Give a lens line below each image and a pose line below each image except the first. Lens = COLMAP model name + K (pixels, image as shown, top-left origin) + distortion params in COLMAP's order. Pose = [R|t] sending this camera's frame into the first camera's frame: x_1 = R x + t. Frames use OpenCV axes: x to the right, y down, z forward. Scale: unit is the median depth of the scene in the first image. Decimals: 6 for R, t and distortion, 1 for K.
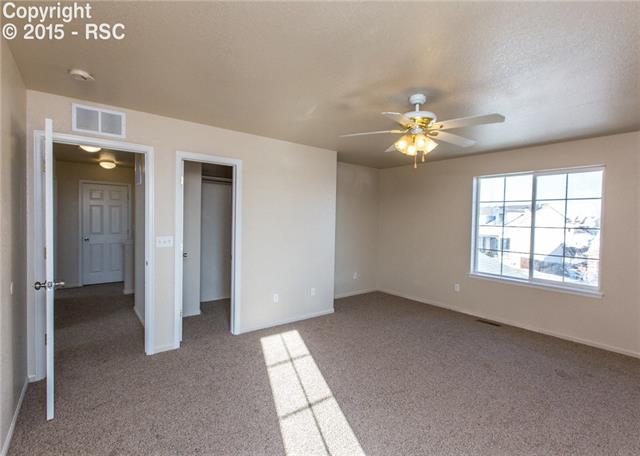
lens RADIAL K [[306.7, 0, 302.8], [0, 306.7, 226.4], [0, 0, 1]] dist [0.001667, 0.000011]
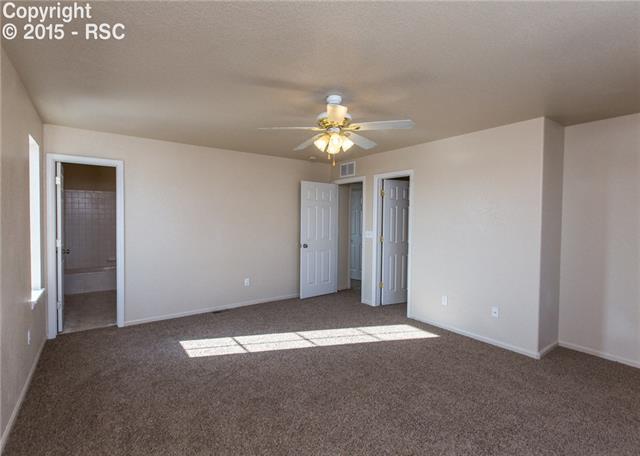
lens RADIAL K [[305.2, 0, 324.2], [0, 305.2, 227.9], [0, 0, 1]] dist [-0.000541, -0.000142]
pose [[-0.001516, 0.007872, -0.999968, 0.992683], [-0.035385, 0.999342, 0.007921, 0.009986], [0.999373, 0.035396, -0.001236, 0.691175]]
